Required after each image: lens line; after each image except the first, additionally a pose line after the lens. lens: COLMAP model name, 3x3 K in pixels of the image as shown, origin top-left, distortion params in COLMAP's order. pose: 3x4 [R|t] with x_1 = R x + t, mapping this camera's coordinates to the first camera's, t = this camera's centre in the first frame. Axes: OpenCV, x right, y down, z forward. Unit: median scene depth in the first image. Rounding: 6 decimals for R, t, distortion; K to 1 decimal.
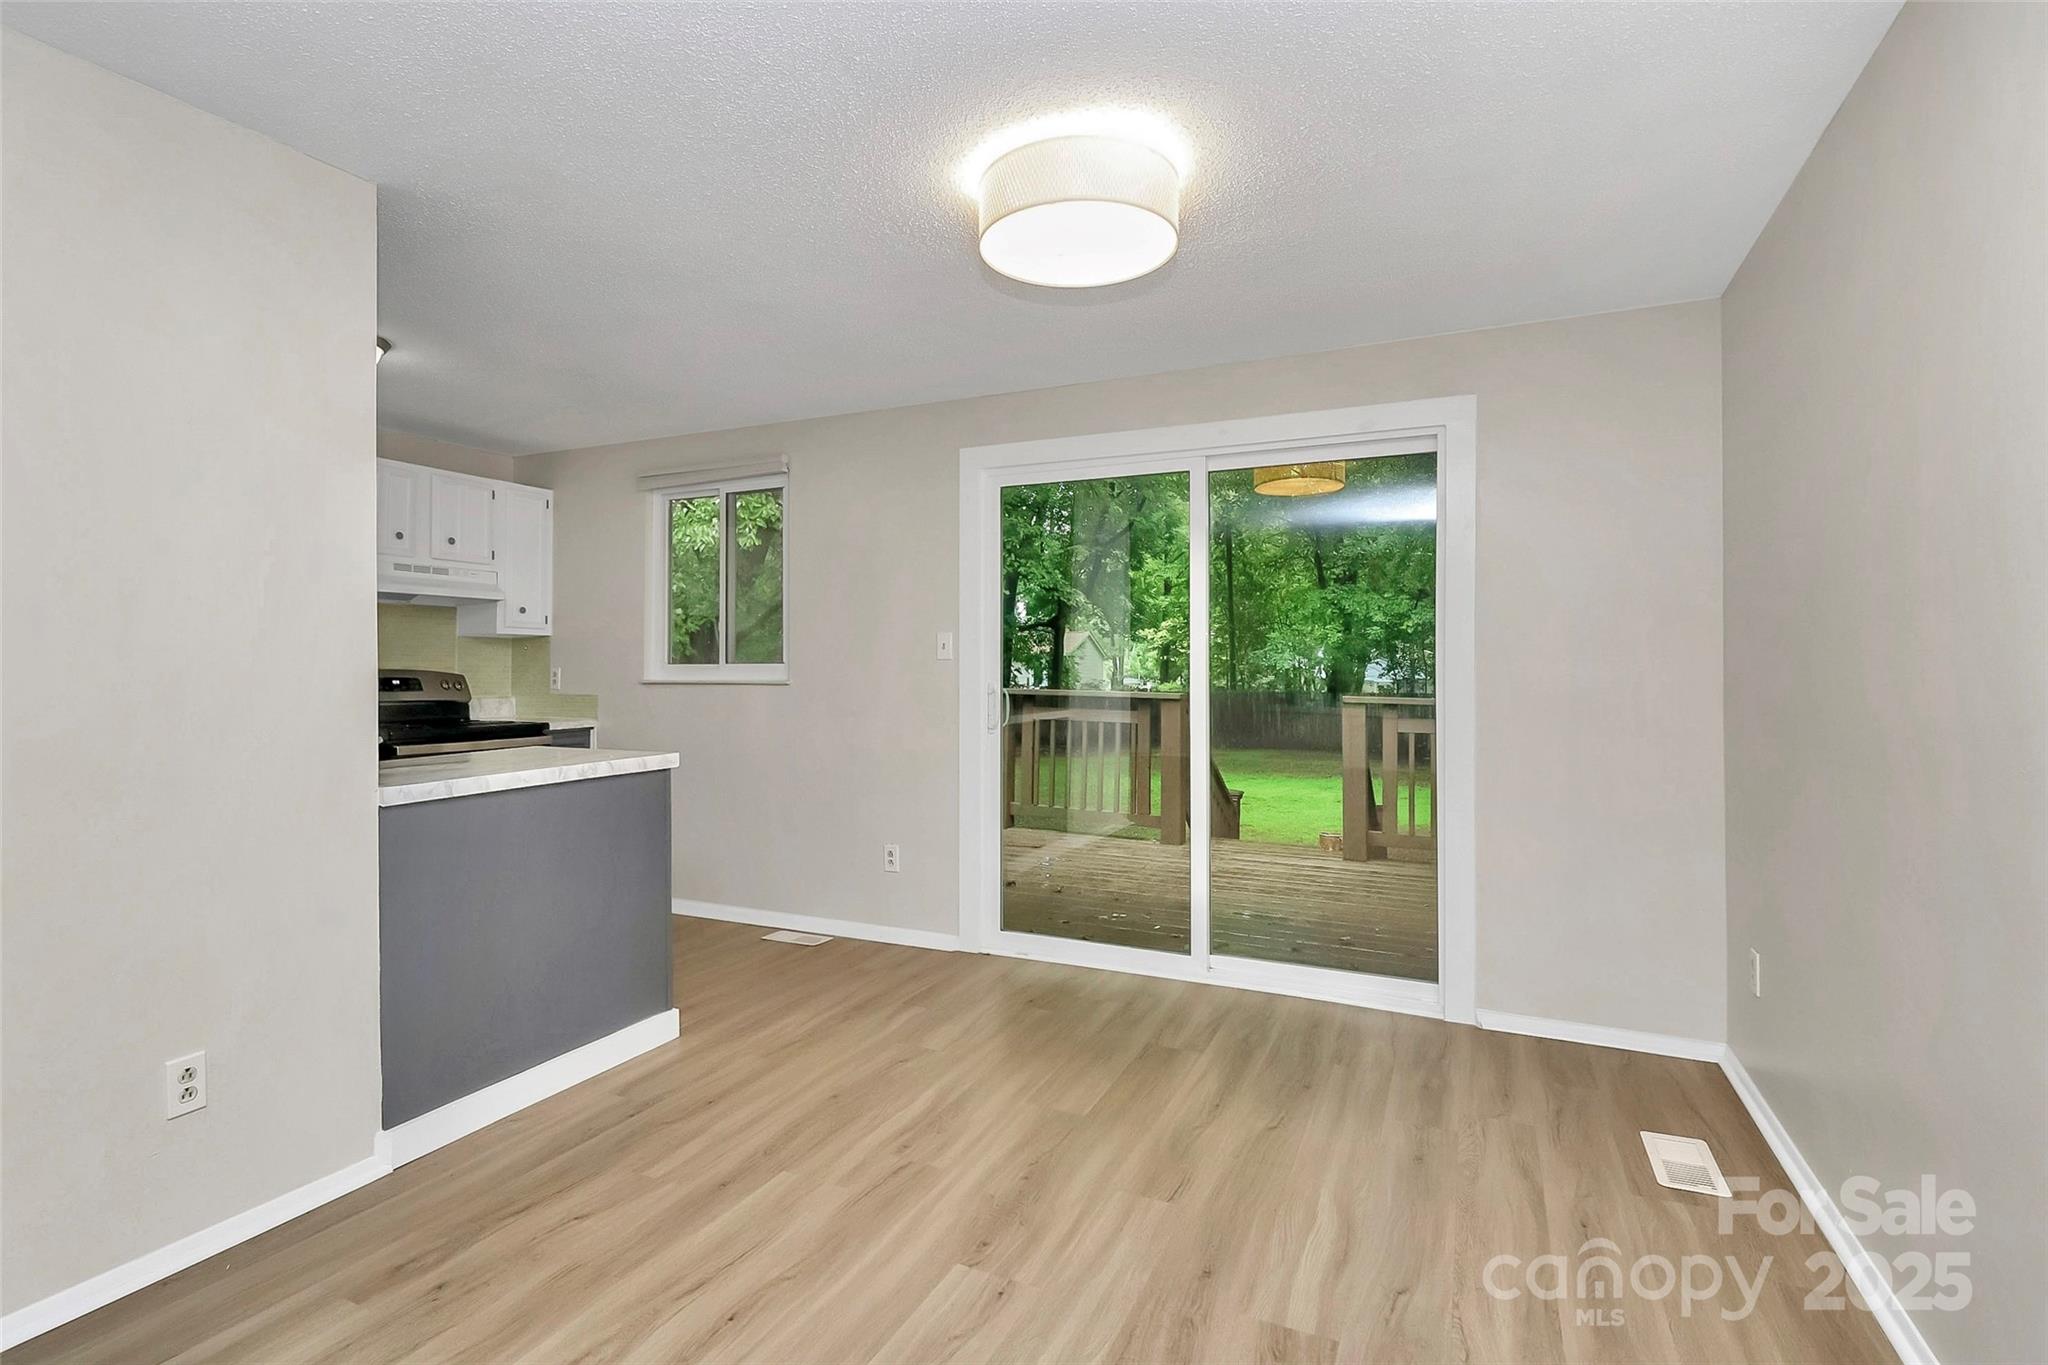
lens RADIAL K [[970.8, 0, 1015.7], [0, 970.8, 655.1], [0, 0, 1]] dist [-0.015374, 0.000125]
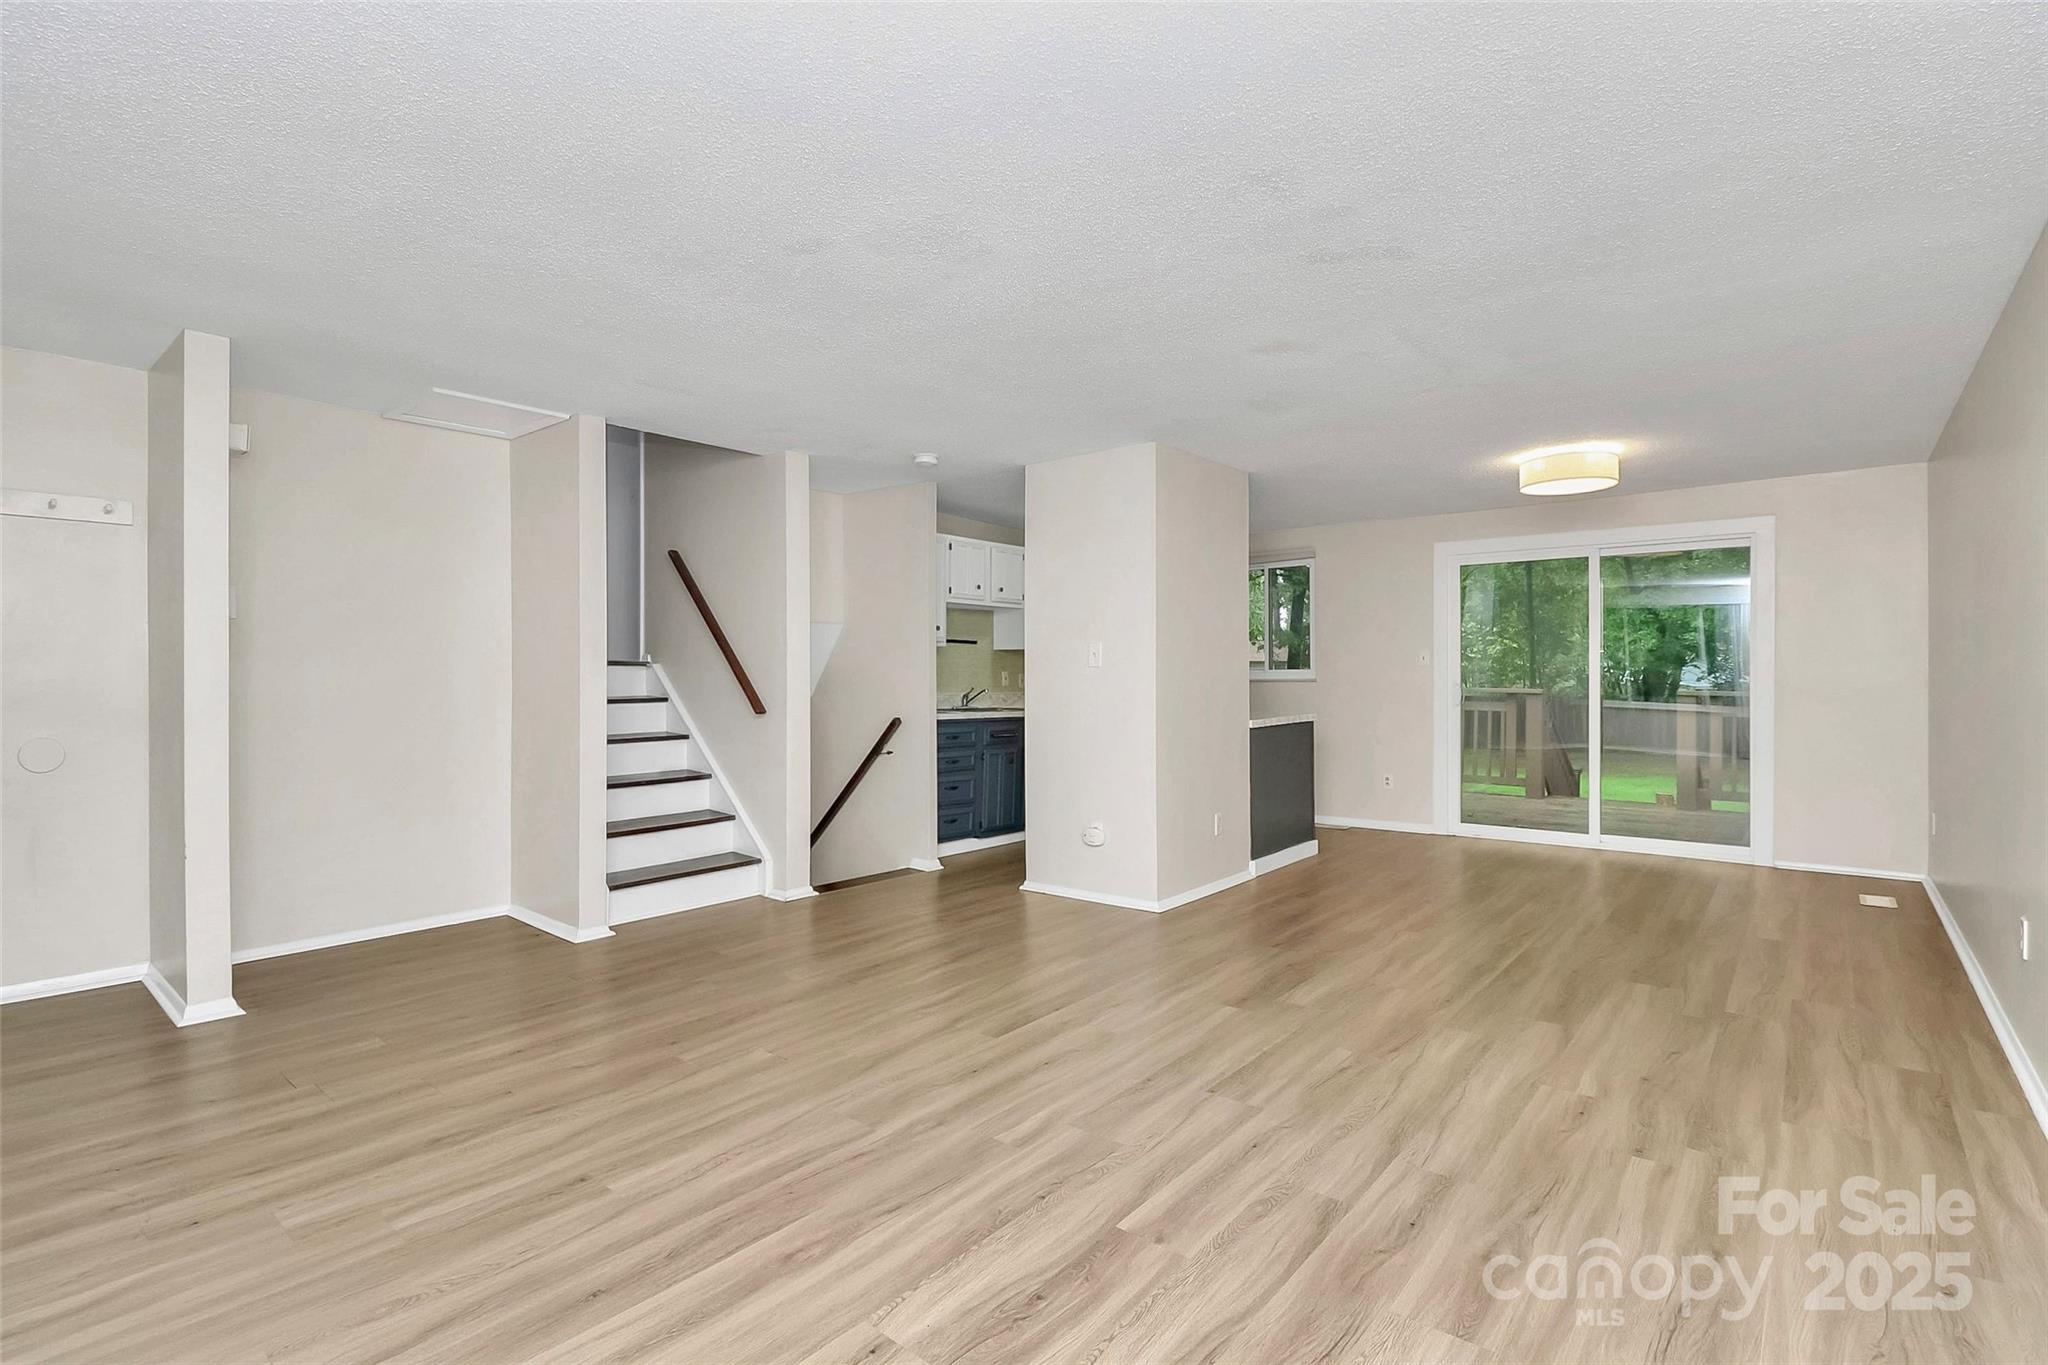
lens RADIAL K [[976.5, 0, 1016.5], [0, 976.5, 678.3], [0, 0, 1]] dist [0.002125, -0.011480]
pose [[0.969365, -0.004513, -0.245583, -0.388670], [0.008633, 0.999839, 0.015705, -0.007987], [0.245473, -0.017344, 0.969248, -0.960360]]
